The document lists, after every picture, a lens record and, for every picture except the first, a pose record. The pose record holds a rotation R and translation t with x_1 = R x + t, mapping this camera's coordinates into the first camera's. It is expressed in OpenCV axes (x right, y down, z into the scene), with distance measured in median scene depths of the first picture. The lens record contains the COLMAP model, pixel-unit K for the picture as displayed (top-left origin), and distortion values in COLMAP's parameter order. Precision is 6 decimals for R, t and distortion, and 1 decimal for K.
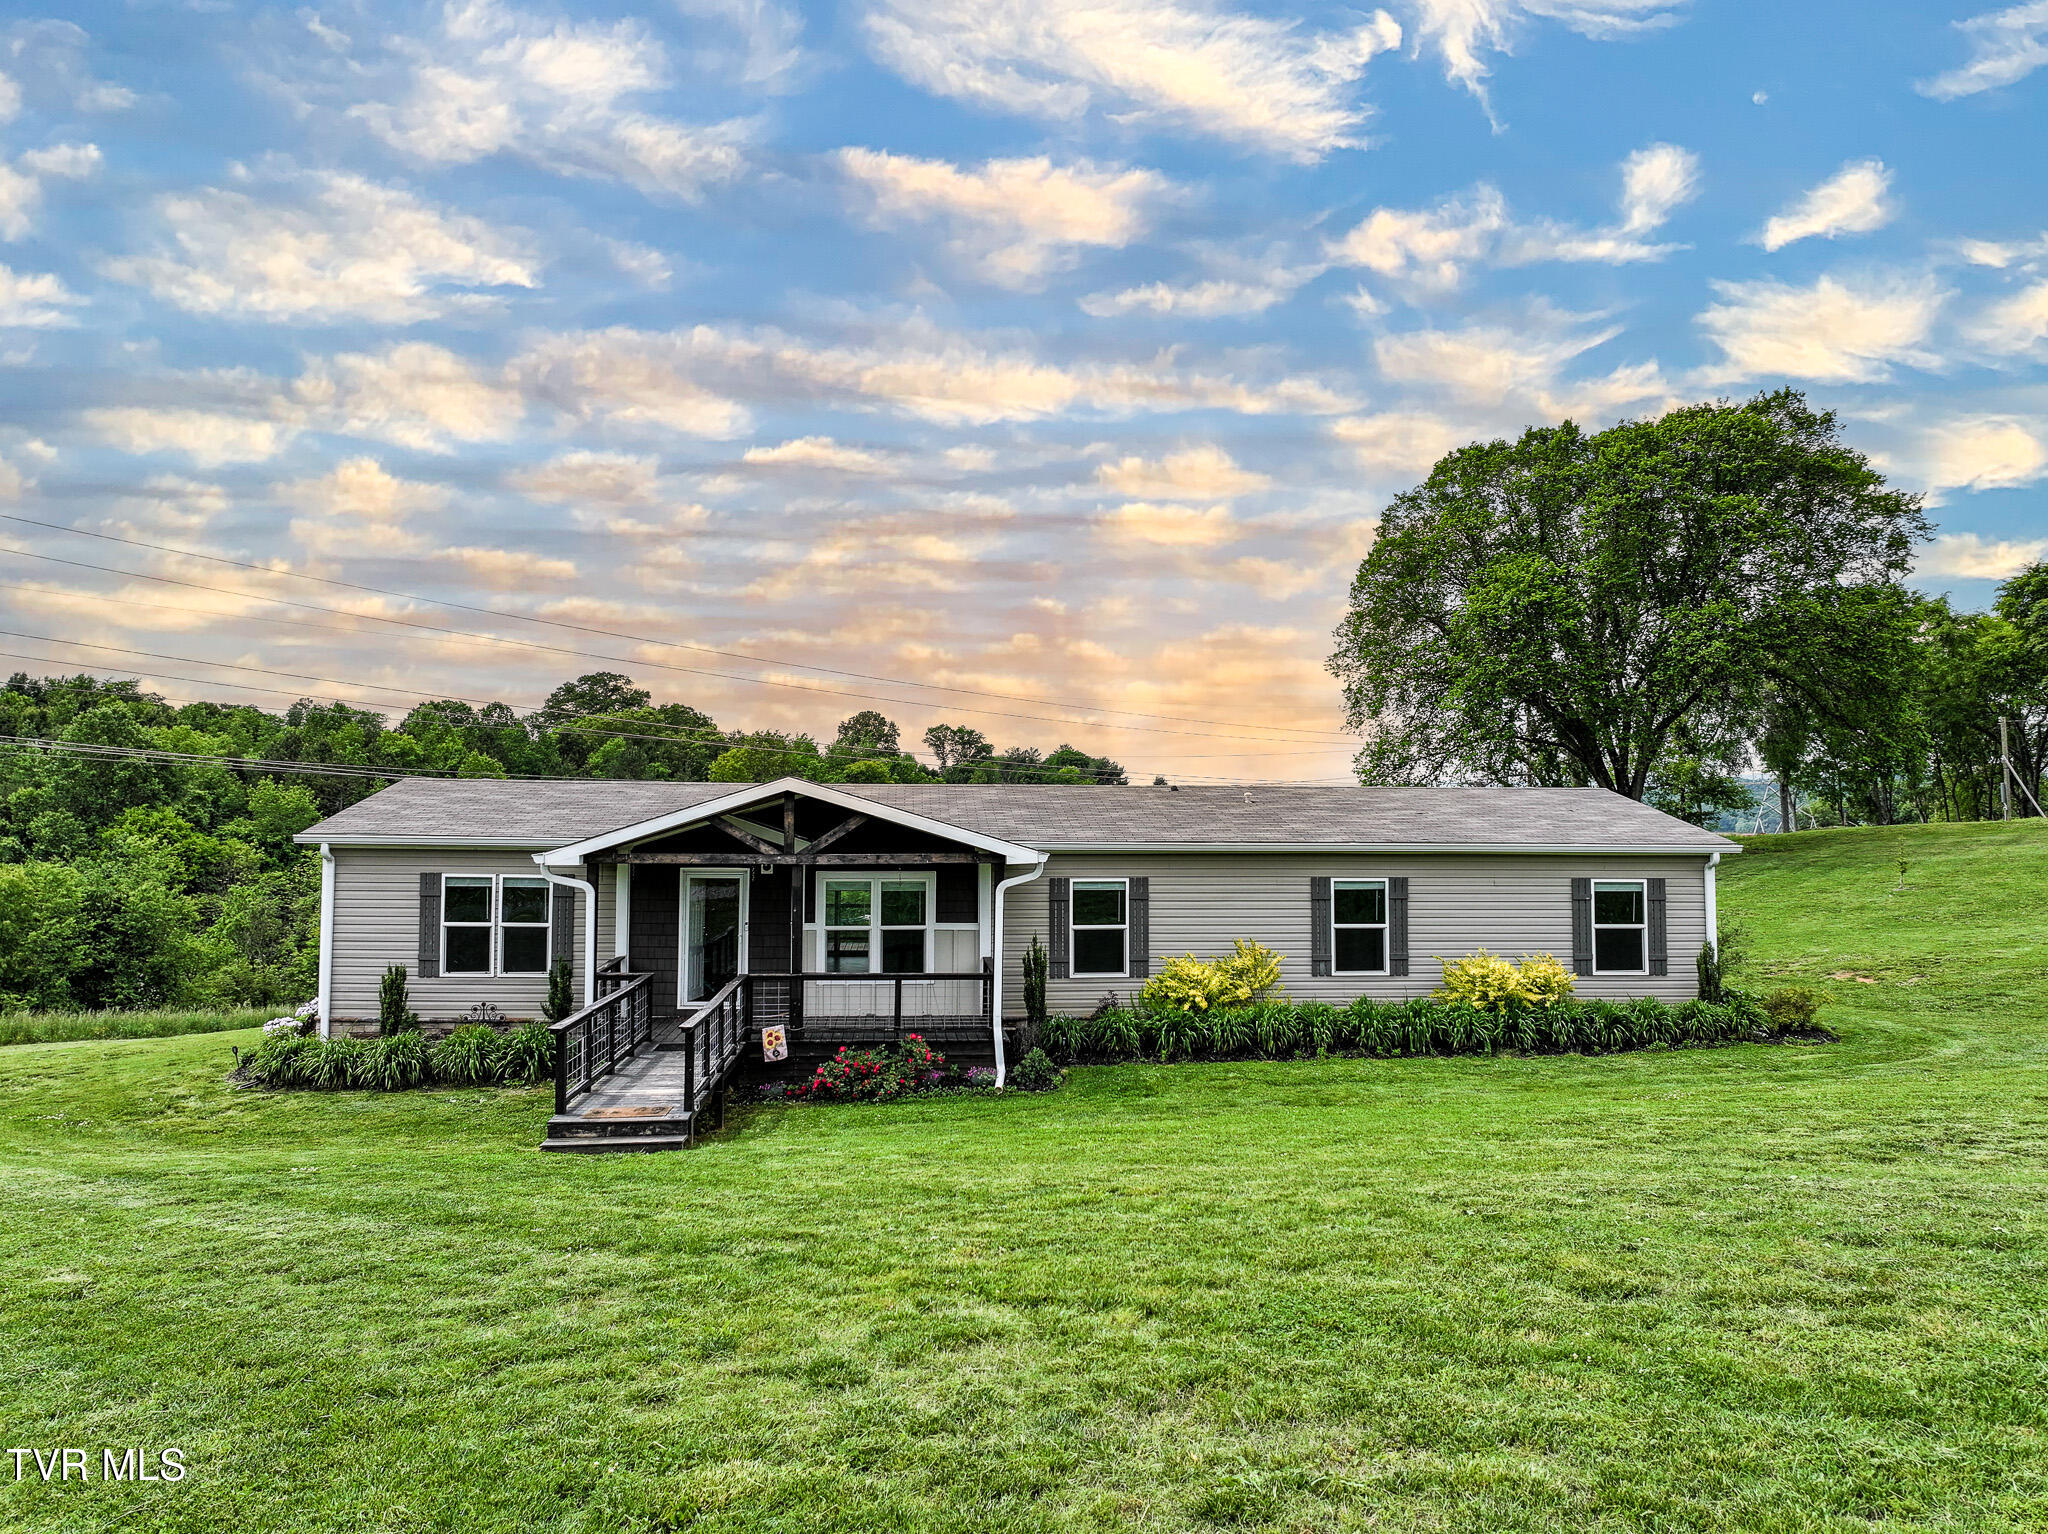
lens RADIAL K [[1434.6, 0, 1034.2], [0, 1434.6, 759.9], [0, 0, 1]] dist [-0.005160, 0.019693]
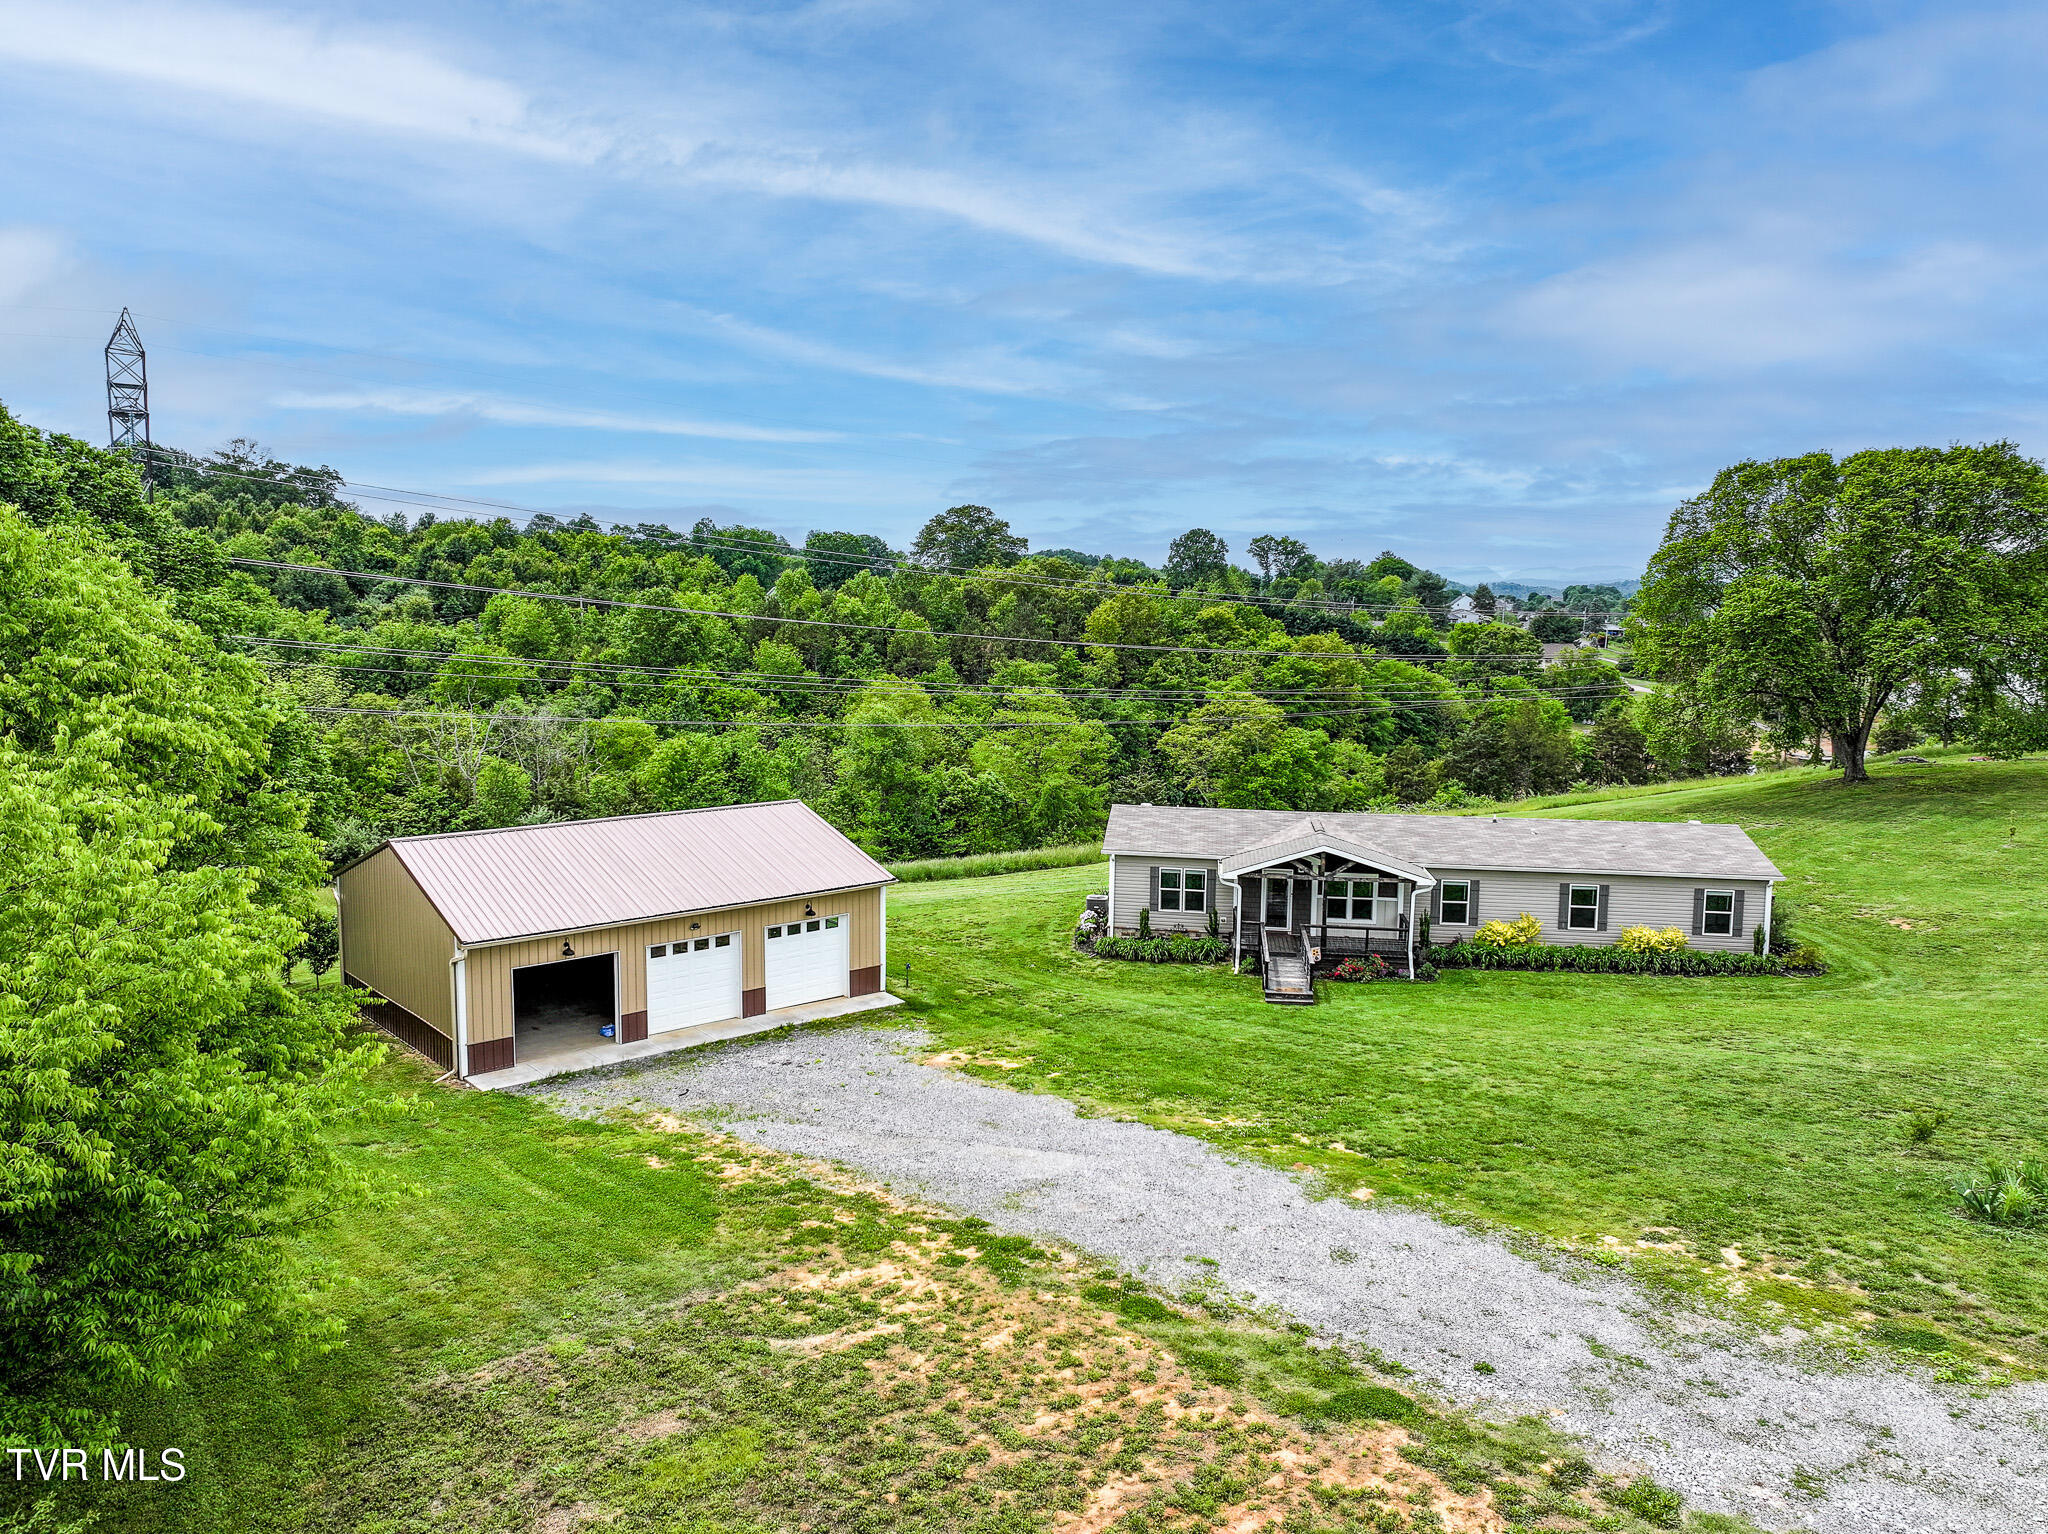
lens RADIAL K [[1434.6, 0, 1034.2], [0, 1434.6, 759.9], [0, 0, 1]] dist [-0.005160, 0.019693]
pose [[0.977464, 0.033007, -0.208505, -0.134373], [-0.000886, 0.988333, 0.152304, -0.435406], [0.211100, -0.148687, 0.966090, -1.222350]]
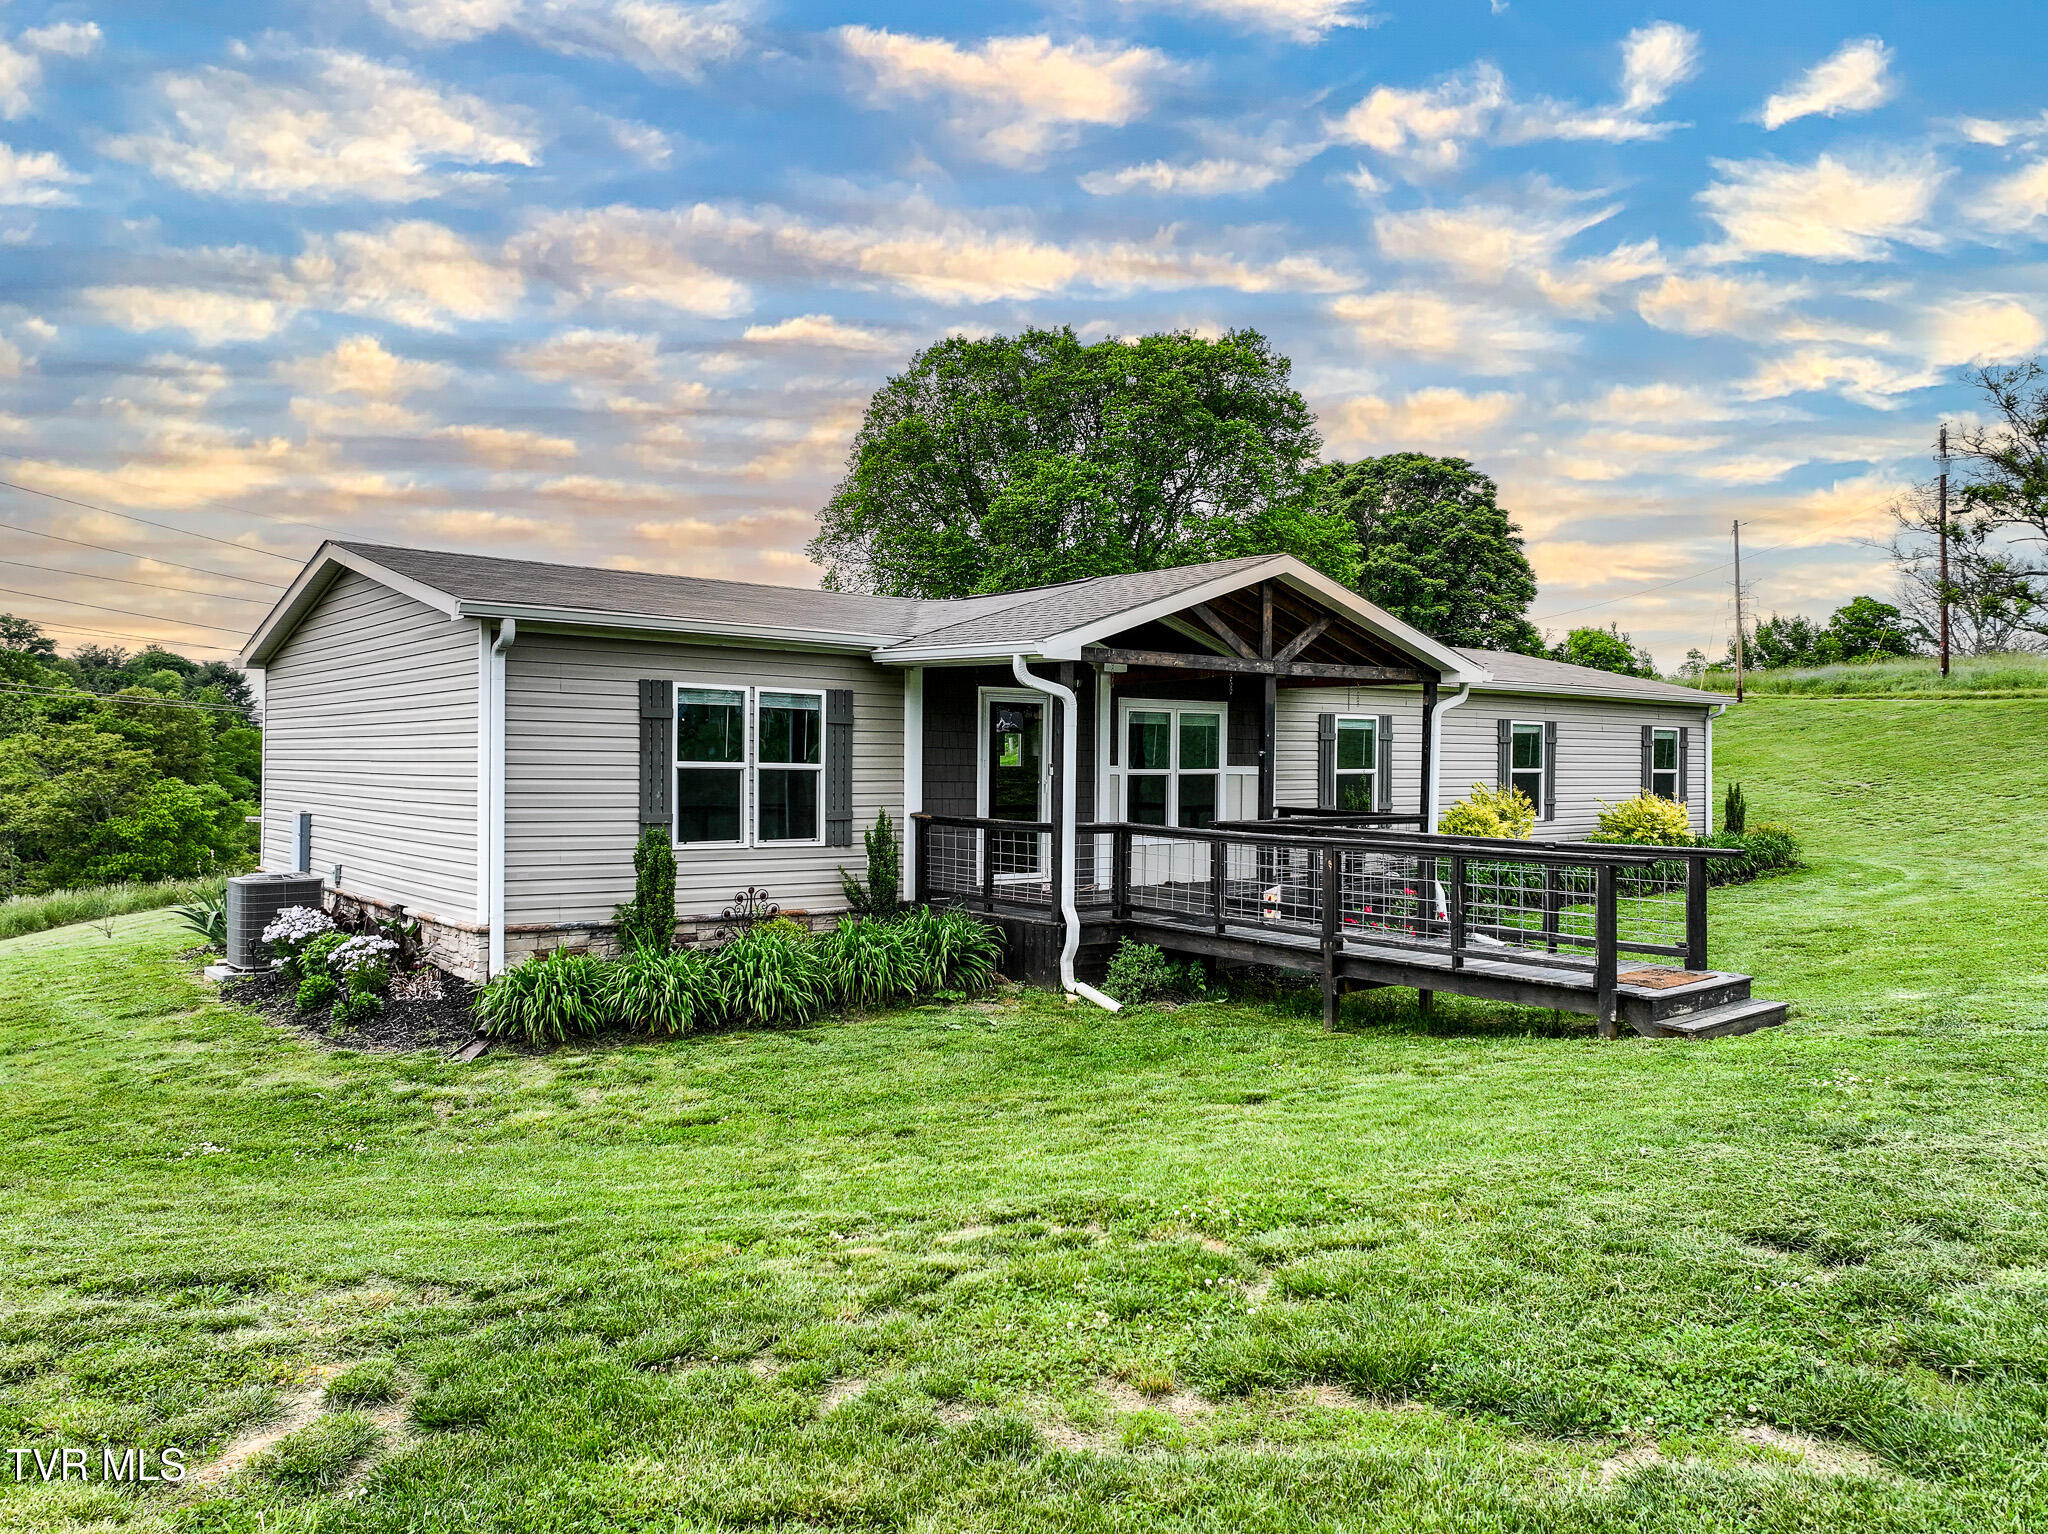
lens RADIAL K [[1434.6, 0, 1034.2], [0, 1434.6, 759.9], [0, 0, 1]] dist [-0.005160, 0.019693]
pose [[0.825059, 0.001315, 0.565045, -0.624135], [-0.031589, 0.998541, 0.043801, 0.079774], [-0.564163, -0.053987, 0.823897, 0.403966]]
